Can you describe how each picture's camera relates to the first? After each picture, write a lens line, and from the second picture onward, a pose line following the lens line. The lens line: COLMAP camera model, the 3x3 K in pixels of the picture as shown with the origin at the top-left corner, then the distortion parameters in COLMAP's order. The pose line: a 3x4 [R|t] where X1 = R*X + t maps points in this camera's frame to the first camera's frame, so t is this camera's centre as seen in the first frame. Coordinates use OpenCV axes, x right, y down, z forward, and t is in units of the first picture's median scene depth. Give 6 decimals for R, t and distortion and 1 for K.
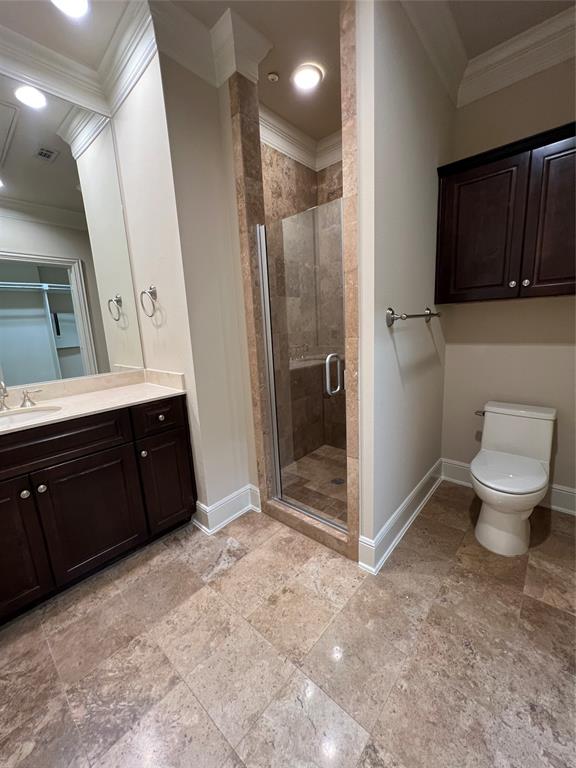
lens RADIAL K [[305.2, 0, 289.9], [0, 305.2, 382.3], [0, 0, 1]] dist [-0.002274, 0.000389]
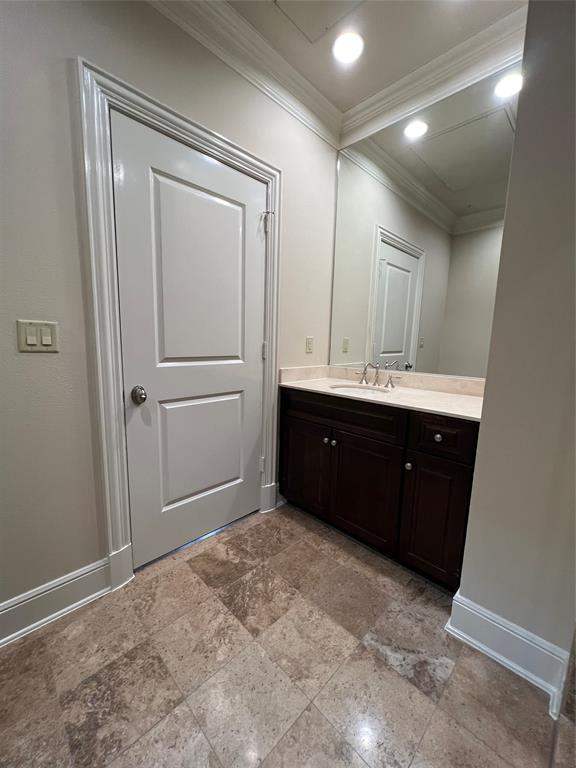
lens RADIAL K [[305.2, 0, 288.9], [0, 305.2, 386.8], [0, 0, 1]] dist [-0.002274, 0.000389]
pose [[-0.054515, 0.203490, -0.977558, 0.353037], [-0.206005, 0.955660, 0.210420, -0.098886], [0.977031, 0.212853, -0.010178, 0.626456]]
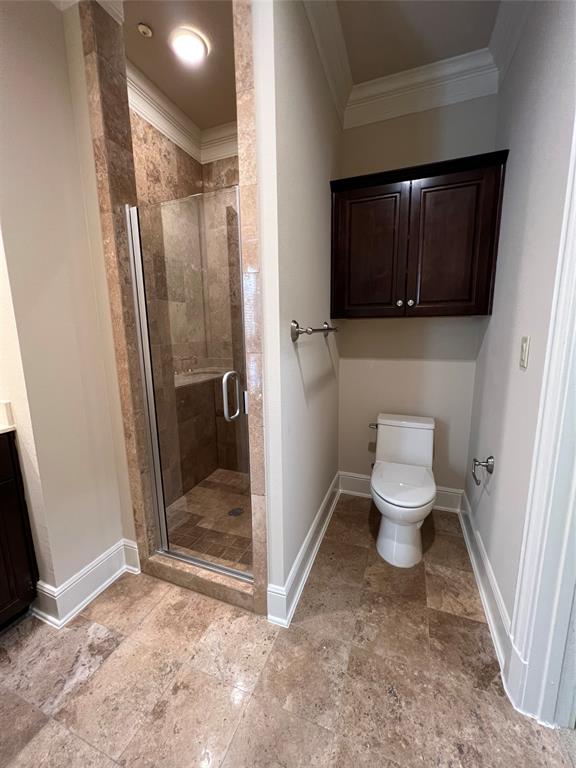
lens RADIAL K [[305.2, 0, 288.9], [0, 305.2, 382.2], [0, 0, 1]] dist [-0.002274, 0.000389]
pose [[0.935840, -0.022683, 0.351693, -0.003154], [0.033369, 0.999146, -0.024351, -0.036457], [-0.350841, 0.034524, 0.935799, 0.155253]]
